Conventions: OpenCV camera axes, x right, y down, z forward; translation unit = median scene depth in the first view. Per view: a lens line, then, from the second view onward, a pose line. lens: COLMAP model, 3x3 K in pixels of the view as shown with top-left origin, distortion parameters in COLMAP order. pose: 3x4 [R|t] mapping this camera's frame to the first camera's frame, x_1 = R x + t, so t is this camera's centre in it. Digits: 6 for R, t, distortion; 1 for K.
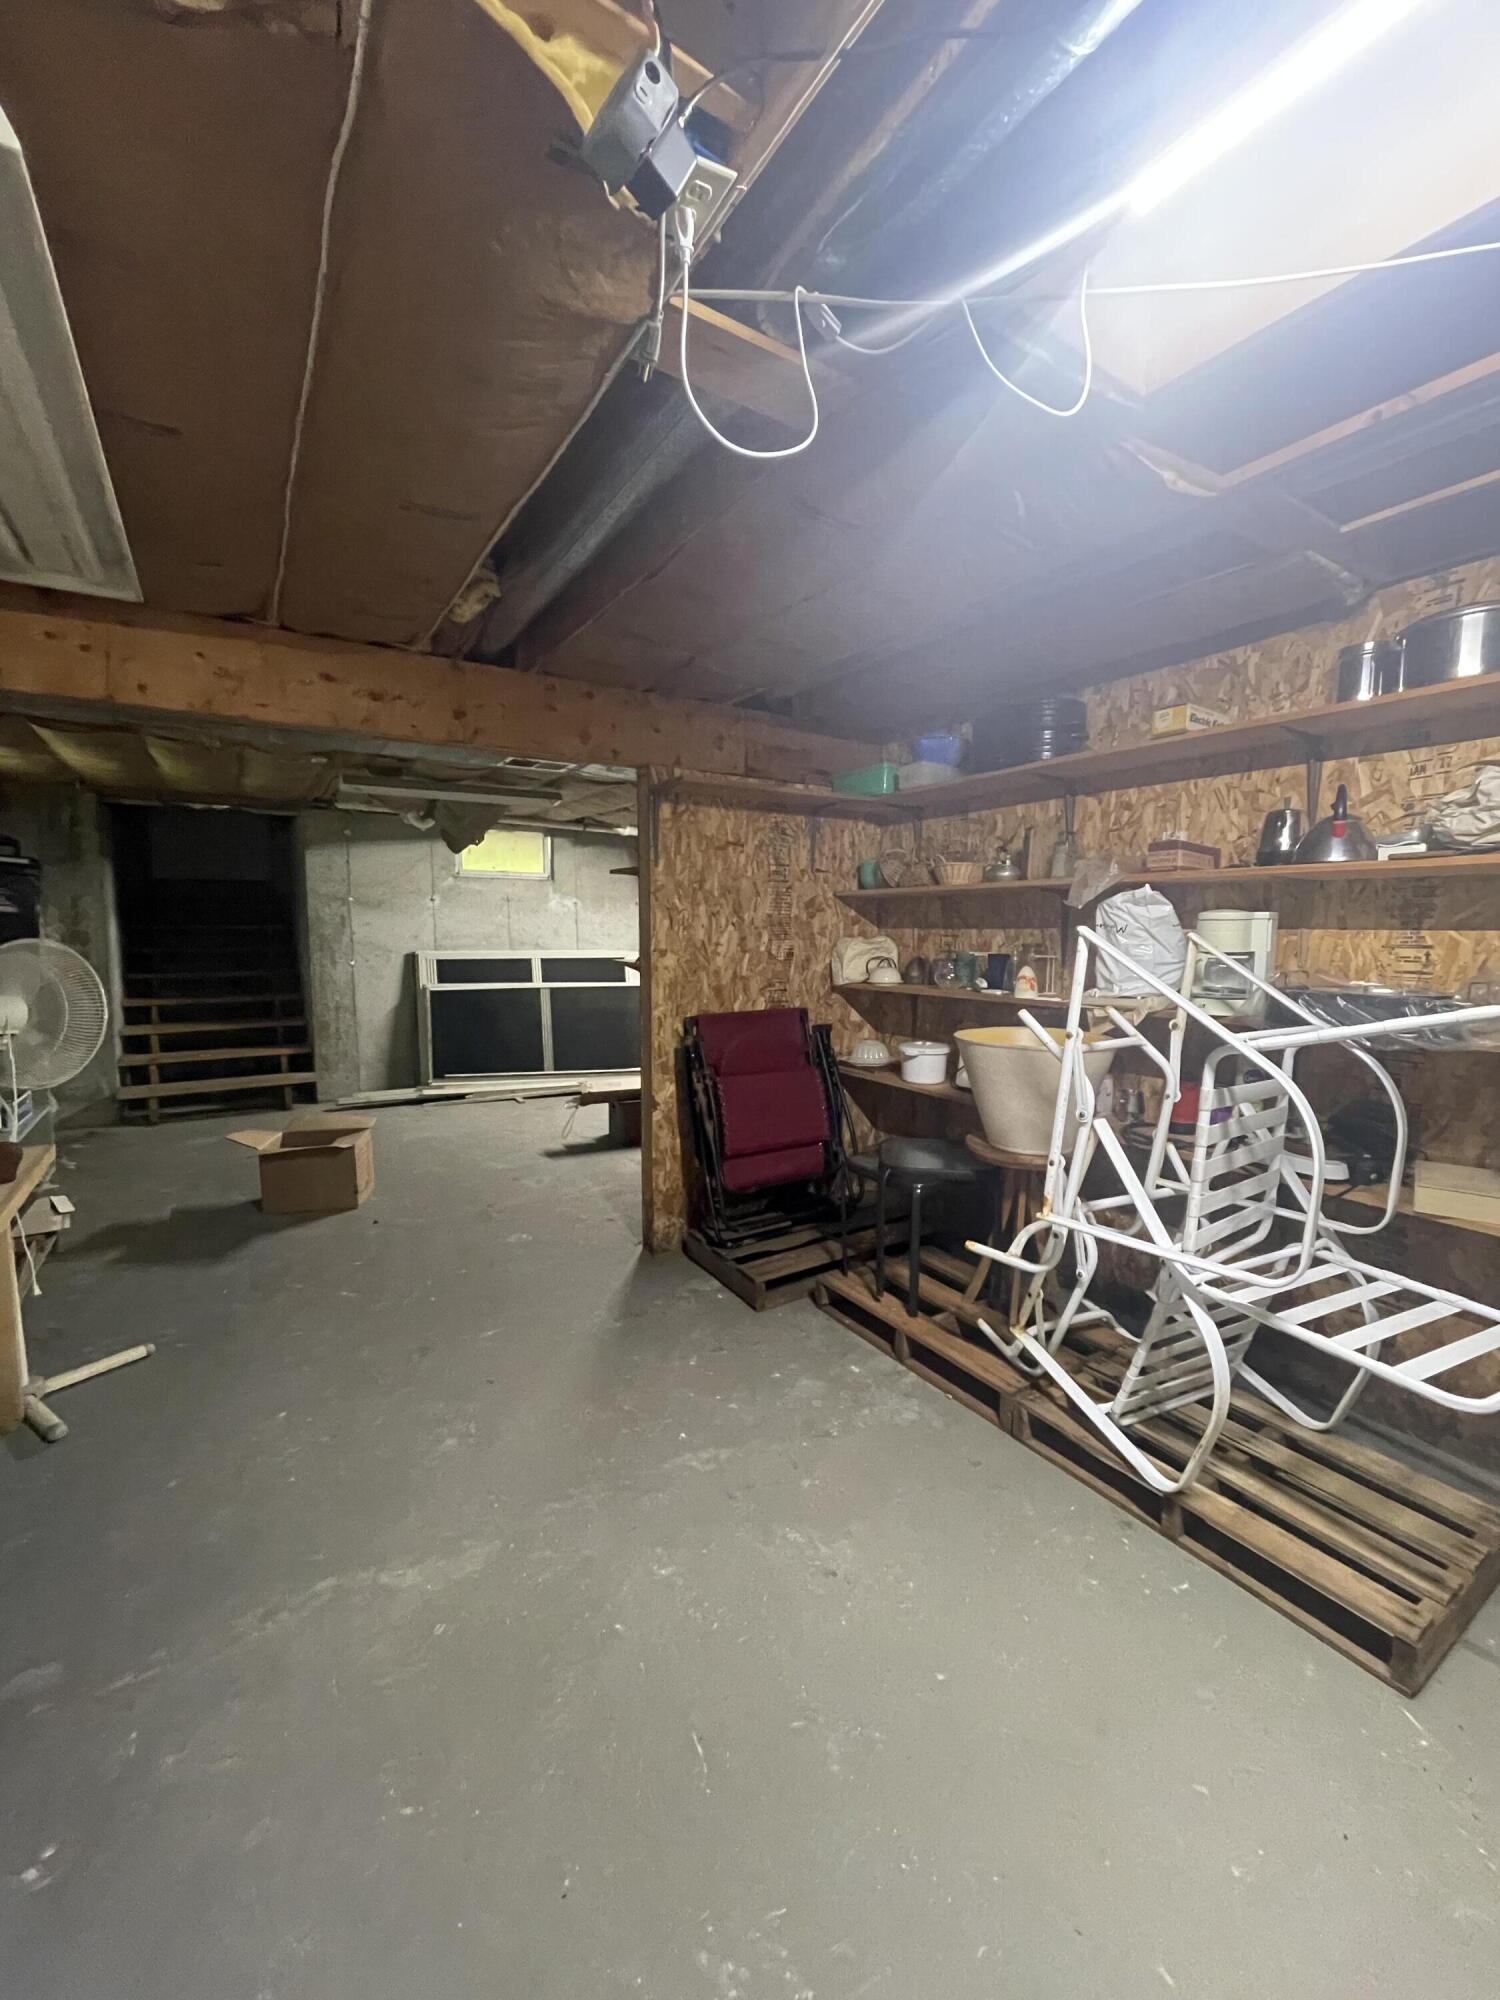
lens RADIAL K [[799.3, 0, 751.5], [0, 799.3, 1001.2], [0, 0, 1]] dist [-0.000134, -0.000040]
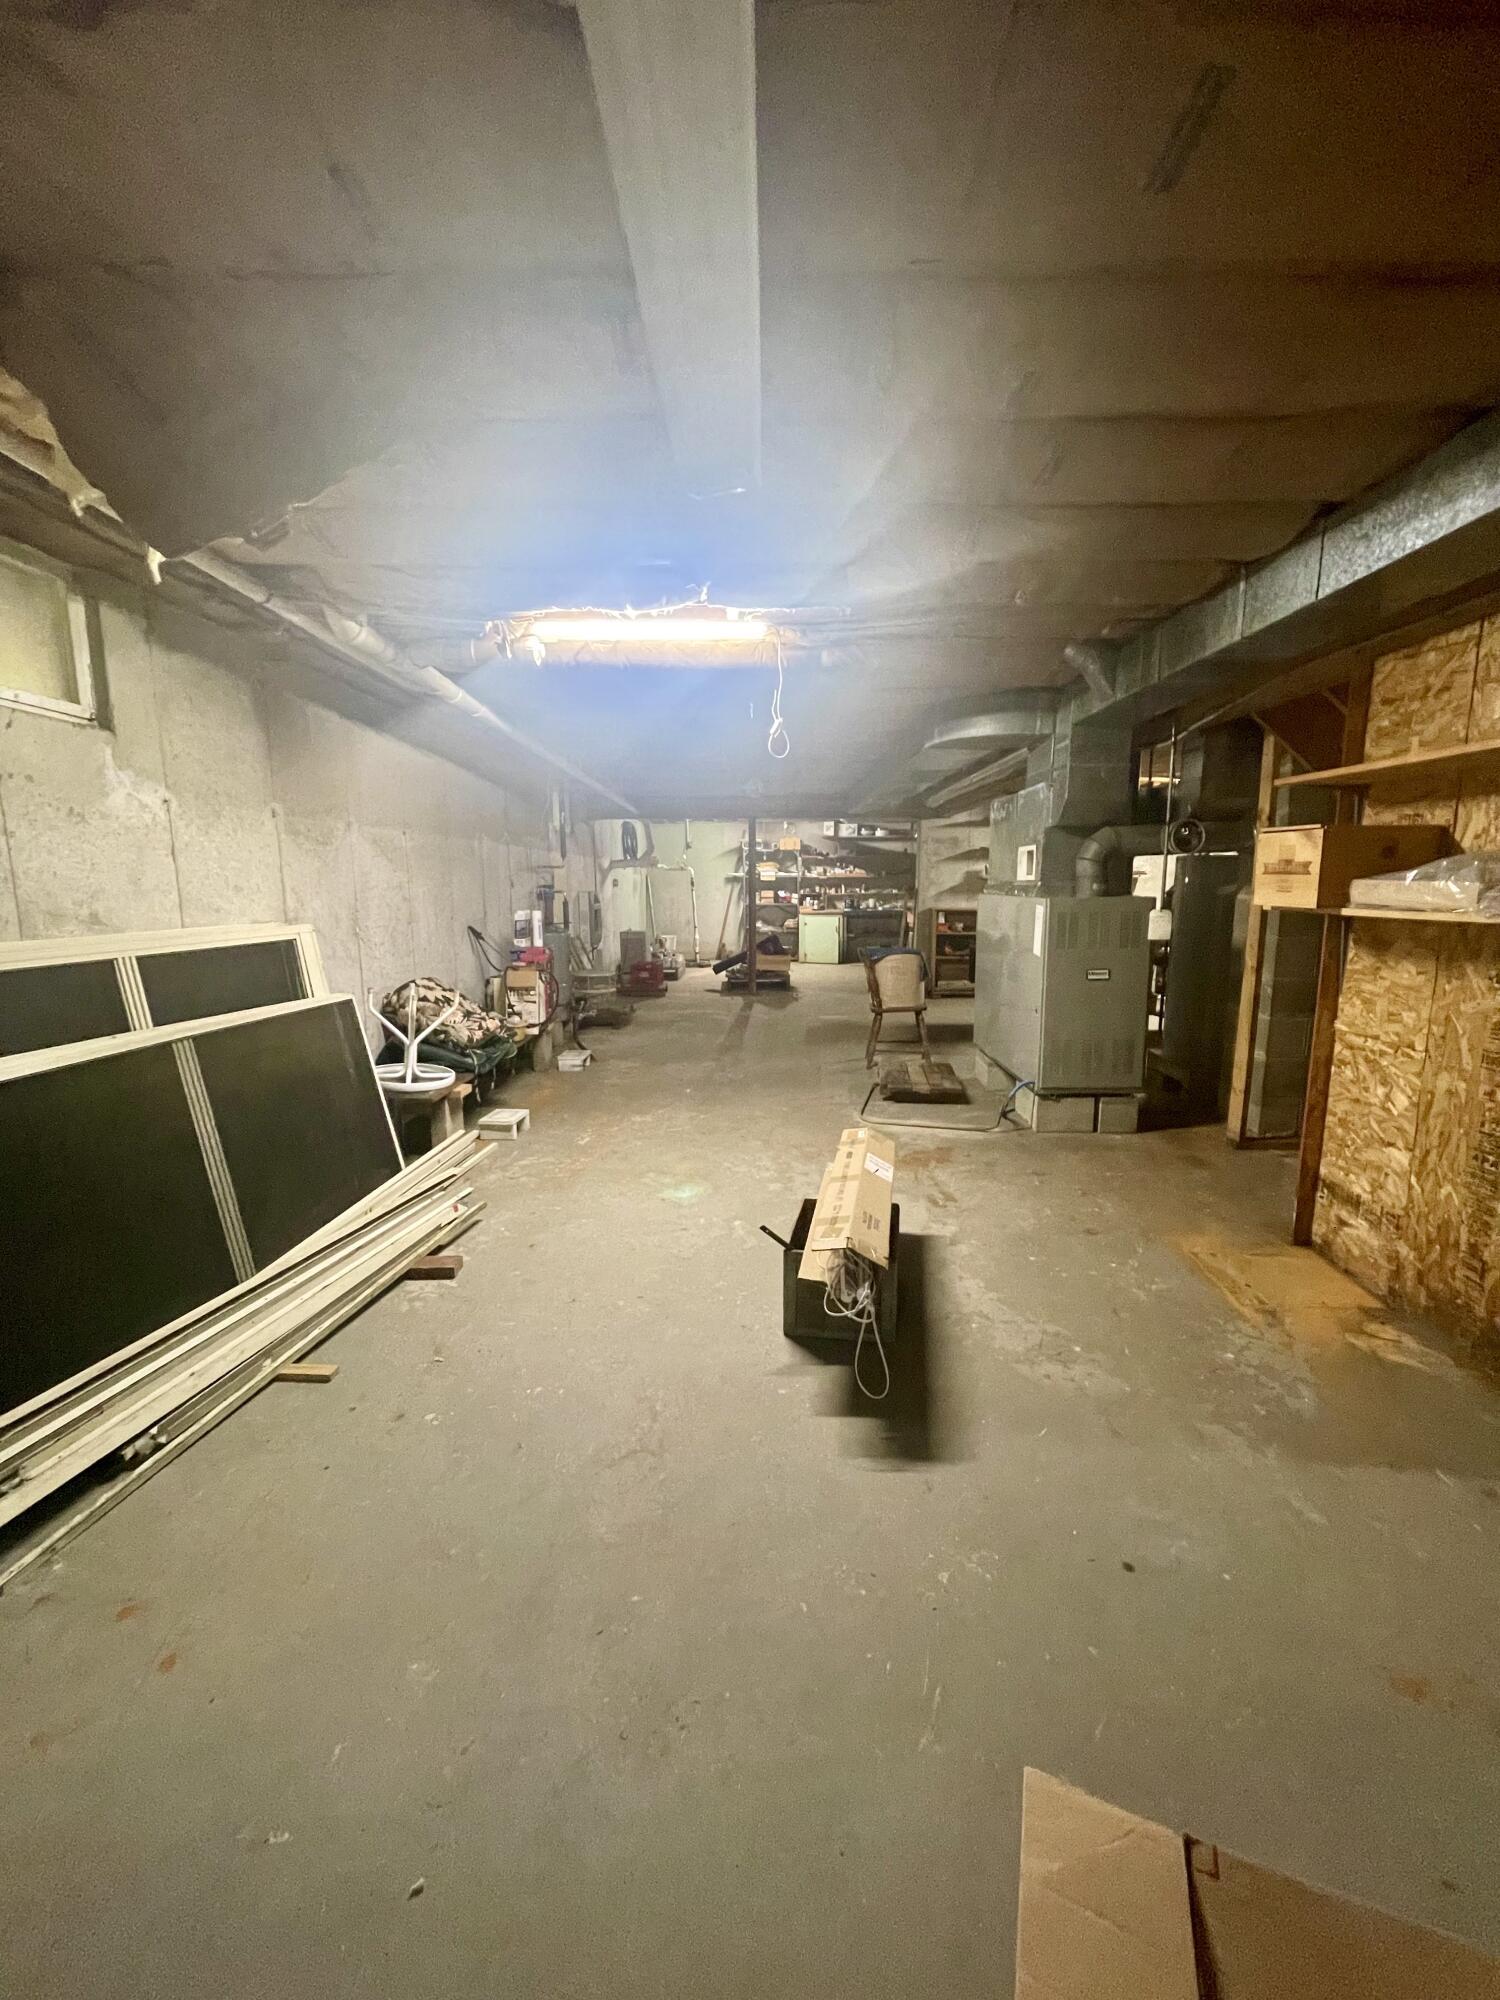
lens RADIAL K [[799.3, 0, 753.1], [0, 799.3, 1001.1], [0, 0, 1]] dist [-0.000134, -0.000040]
pose [[0.547068, -0.136956, 0.825809, -0.400768], [0.083456, 0.990534, 0.108988, -0.049869], [-0.832918, 0.009295, 0.553319, 0.581425]]
